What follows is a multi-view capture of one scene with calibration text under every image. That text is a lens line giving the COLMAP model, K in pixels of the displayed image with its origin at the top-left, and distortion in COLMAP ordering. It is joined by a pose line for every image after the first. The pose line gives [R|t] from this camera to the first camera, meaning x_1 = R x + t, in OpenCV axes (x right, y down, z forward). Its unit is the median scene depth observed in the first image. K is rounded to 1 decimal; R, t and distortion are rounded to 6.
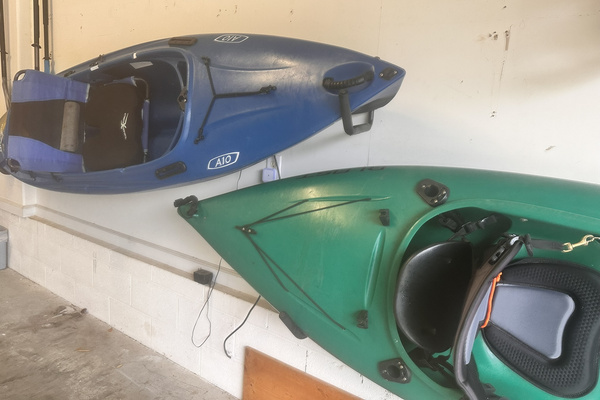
lens RADIAL K [[417.6, 0, 299.1], [0, 417.6, 185.7], [0, 0, 1]] dist [0.031798, -0.052978]
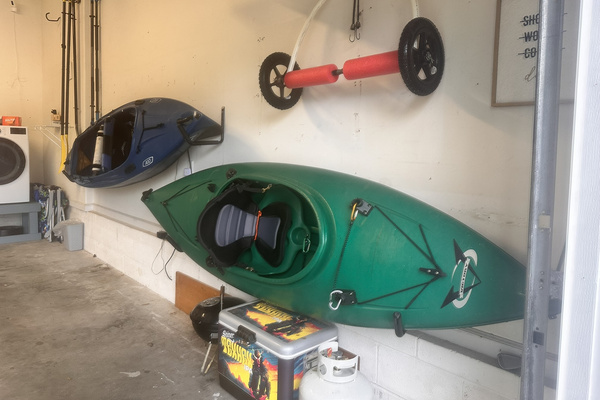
lens RADIAL K [[417.6, 0, 294.0], [0, 417.6, 185.3], [0, 0, 1]] dist [0.031798, -0.052978]
pose [[0.976602, -0.017885, -0.214310, 0.618904], [0.000688, 0.996791, -0.080051, 0.143295], [0.215054, 0.078030, 0.973480, -0.520029]]
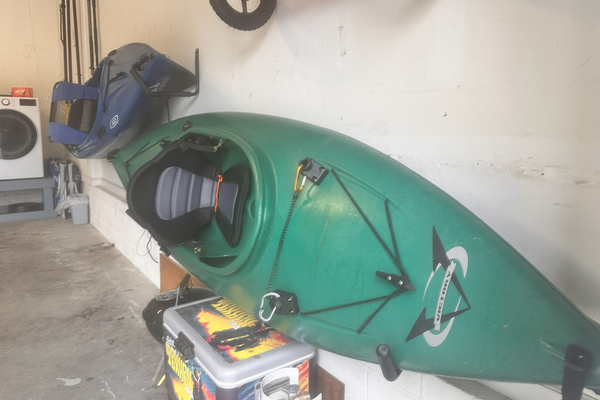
lens RADIAL K [[417.6, 0, 299.2], [0, 417.6, 185.1], [0, 0, 1]] dist [0.031798, -0.052978]
pose [[0.943487, -0.011642, -0.331204, 0.702928], [0.000833, 0.999463, -0.032758, 0.165030], [0.331407, 0.030631, 0.942990, -0.200839]]
